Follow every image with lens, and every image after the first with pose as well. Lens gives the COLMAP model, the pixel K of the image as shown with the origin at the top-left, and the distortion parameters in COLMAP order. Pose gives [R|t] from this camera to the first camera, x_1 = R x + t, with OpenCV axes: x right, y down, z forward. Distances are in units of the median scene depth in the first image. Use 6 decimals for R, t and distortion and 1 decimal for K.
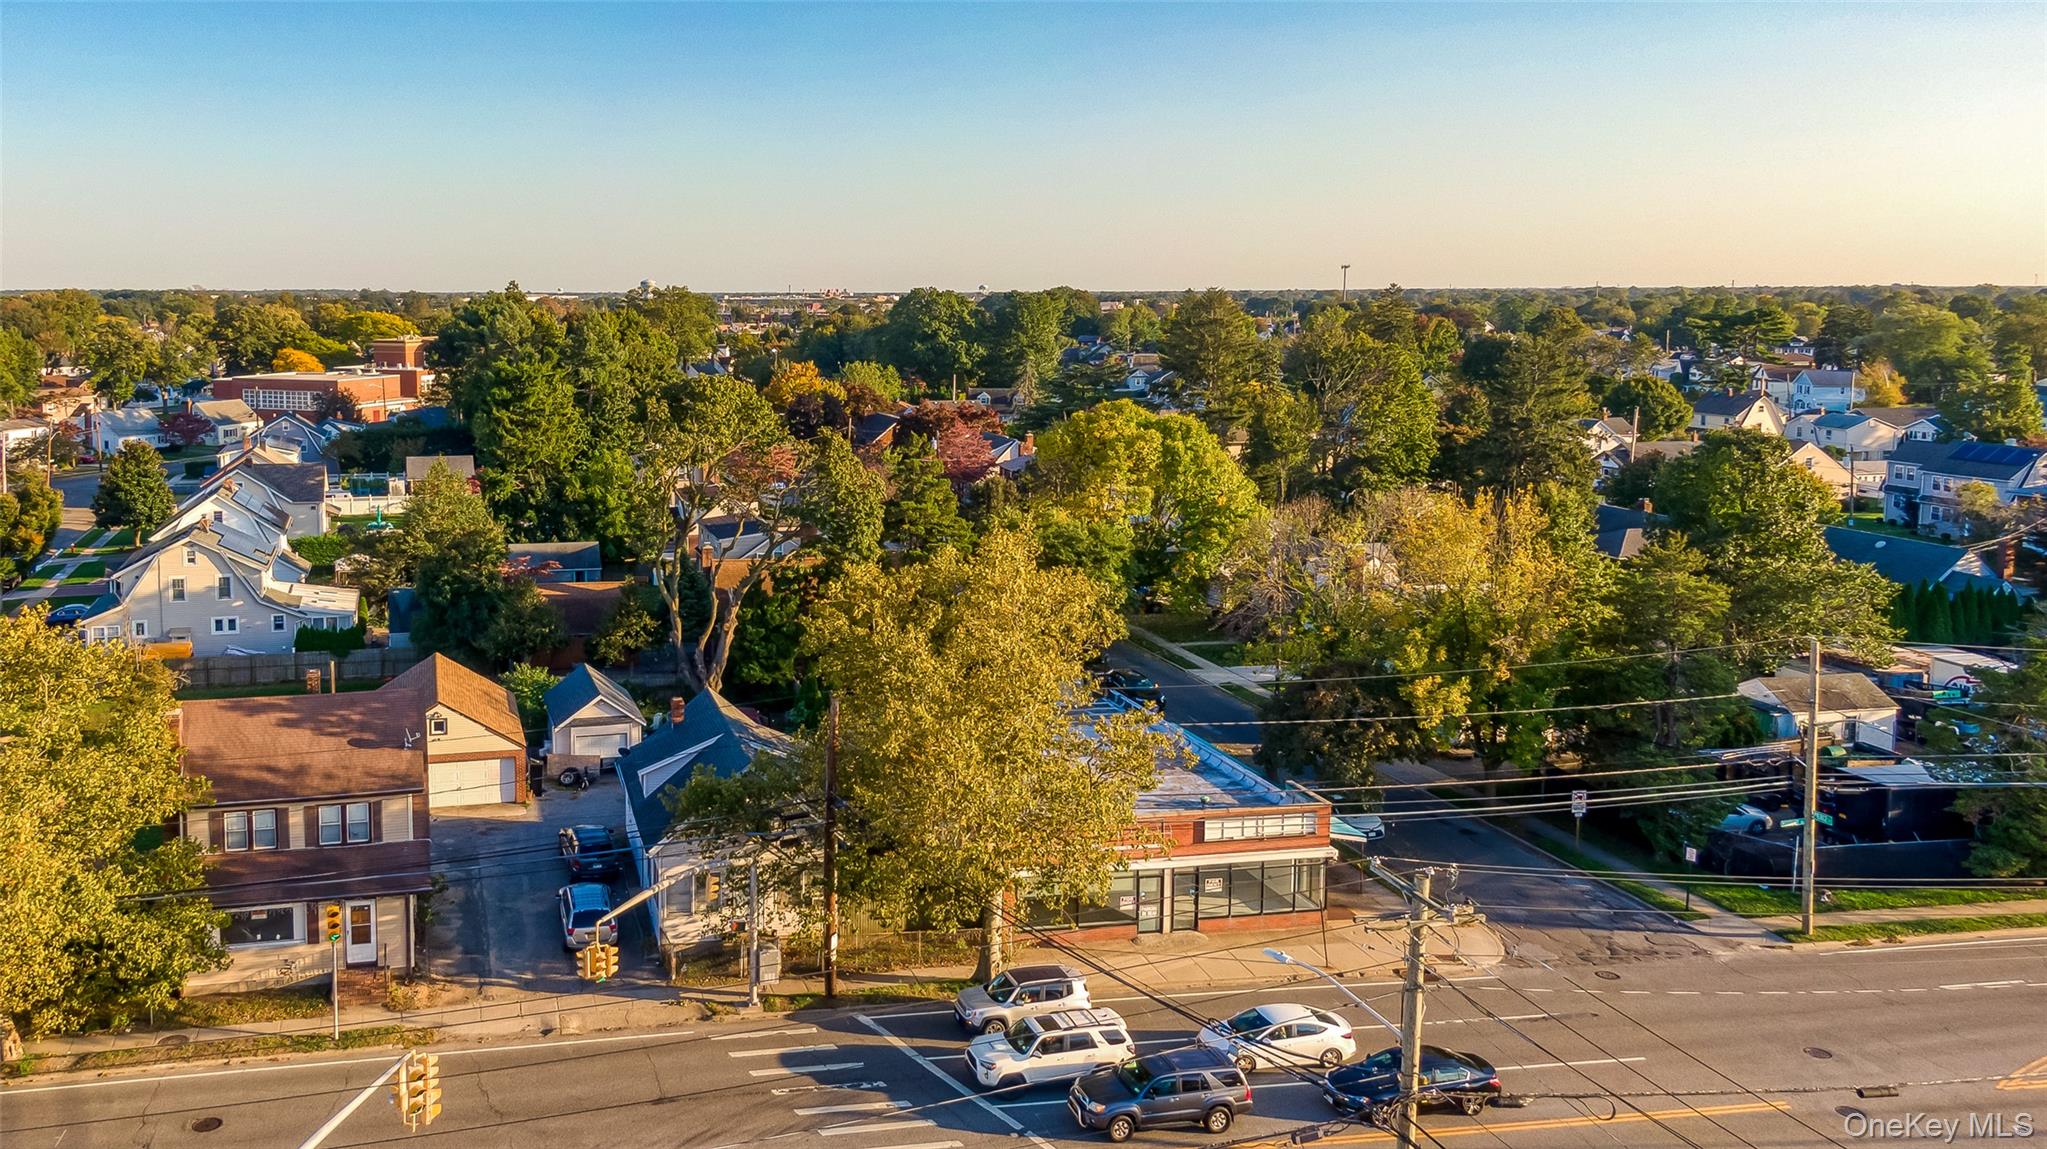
lens RADIAL K [[1564.6, 0, 728.5], [0, 1564.6, 466.1], [0, 0, 1]] dist [0.013076, 0.000213]
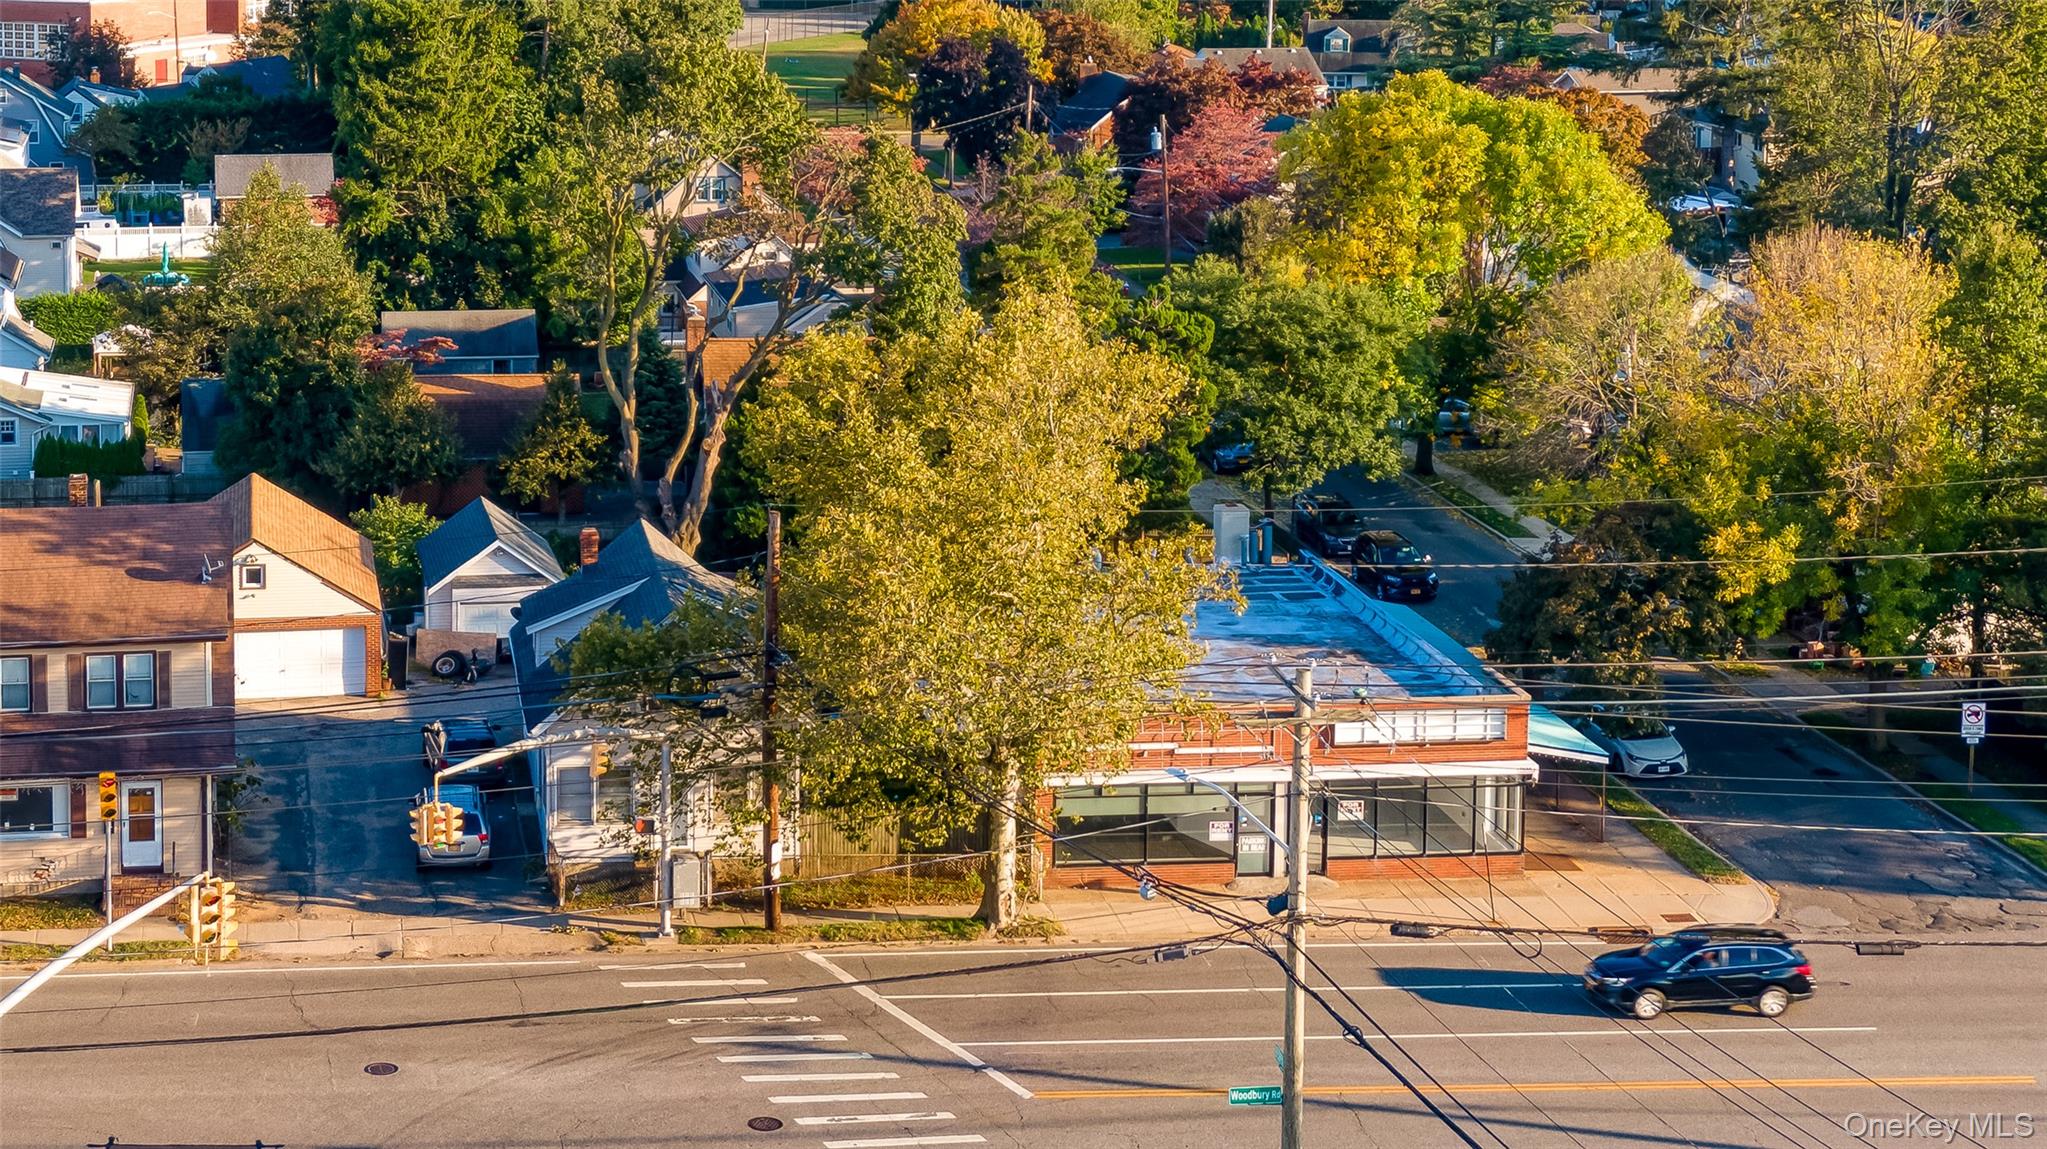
lens RADIAL K [[3380.8, 0, 506.8], [0, 3380.8, 66.5], [0, 0, 1]] dist [0.007366, -0.014684]
pose [[0.992977, 0.002978, -0.118274, 0.076055], [-0.006142, 0.999633, -0.026394, -0.012235], [0.118152, 0.026935, 0.992630, -0.350656]]
